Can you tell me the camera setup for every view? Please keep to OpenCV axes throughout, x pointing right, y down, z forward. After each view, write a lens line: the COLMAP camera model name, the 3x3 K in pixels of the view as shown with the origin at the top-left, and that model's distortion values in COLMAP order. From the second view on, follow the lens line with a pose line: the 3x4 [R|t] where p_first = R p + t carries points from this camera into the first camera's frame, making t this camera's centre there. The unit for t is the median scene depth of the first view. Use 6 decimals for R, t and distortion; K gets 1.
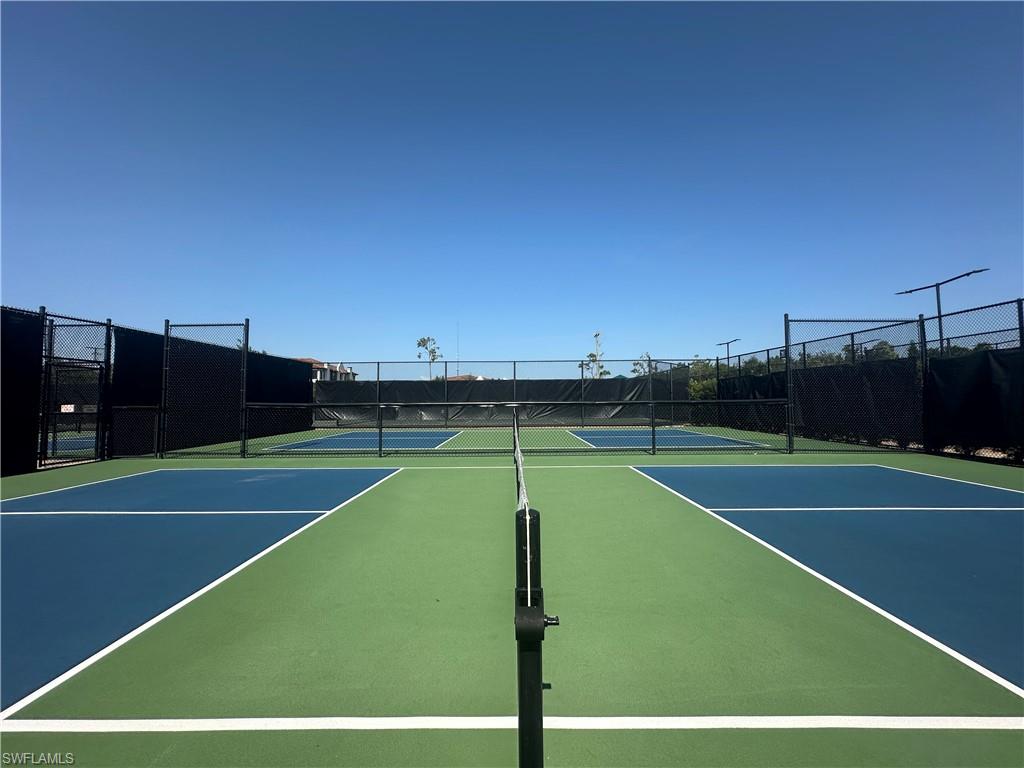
lens RADIAL K [[410.0, 0, 509.1], [0, 410.0, 380.3], [0, 0, 1]] dist [0.002490, -0.000112]
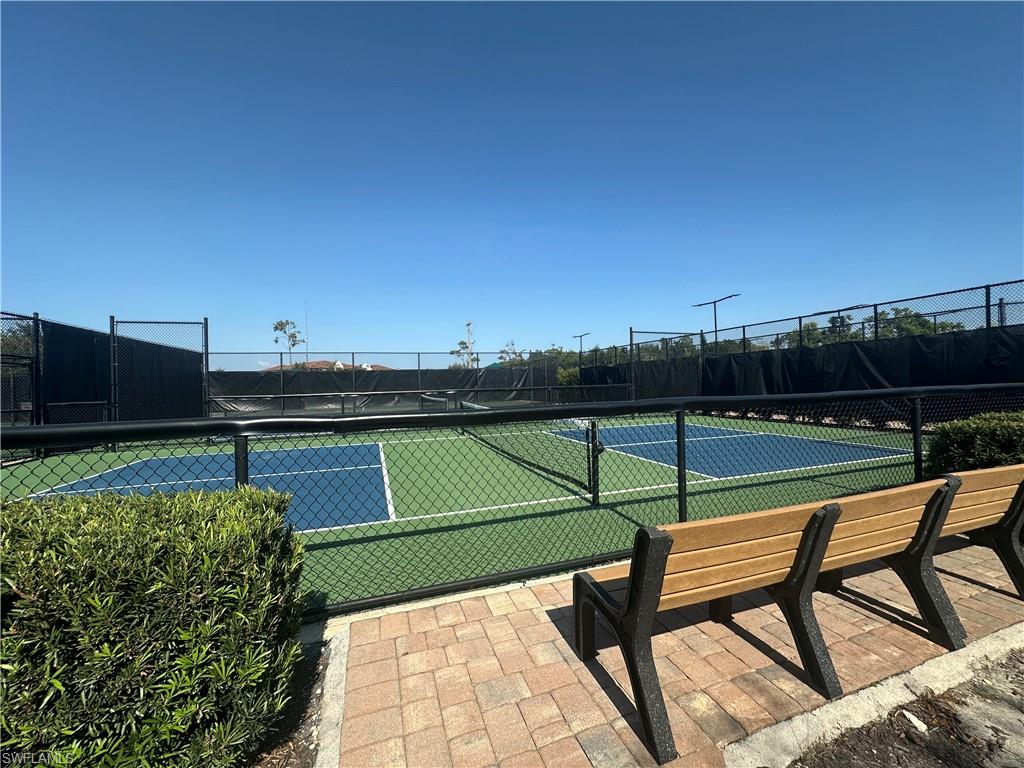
lens RADIAL K [[410.0, 0, 513.1], [0, 410.0, 382.7], [0, 0, 1]] dist [0.002490, -0.000112]
pose [[0.942300, -0.016596, 0.334359, -0.131170], [0.002760, 0.999122, 0.041812, -0.012366], [-0.334759, -0.038477, 0.941518, -0.153995]]
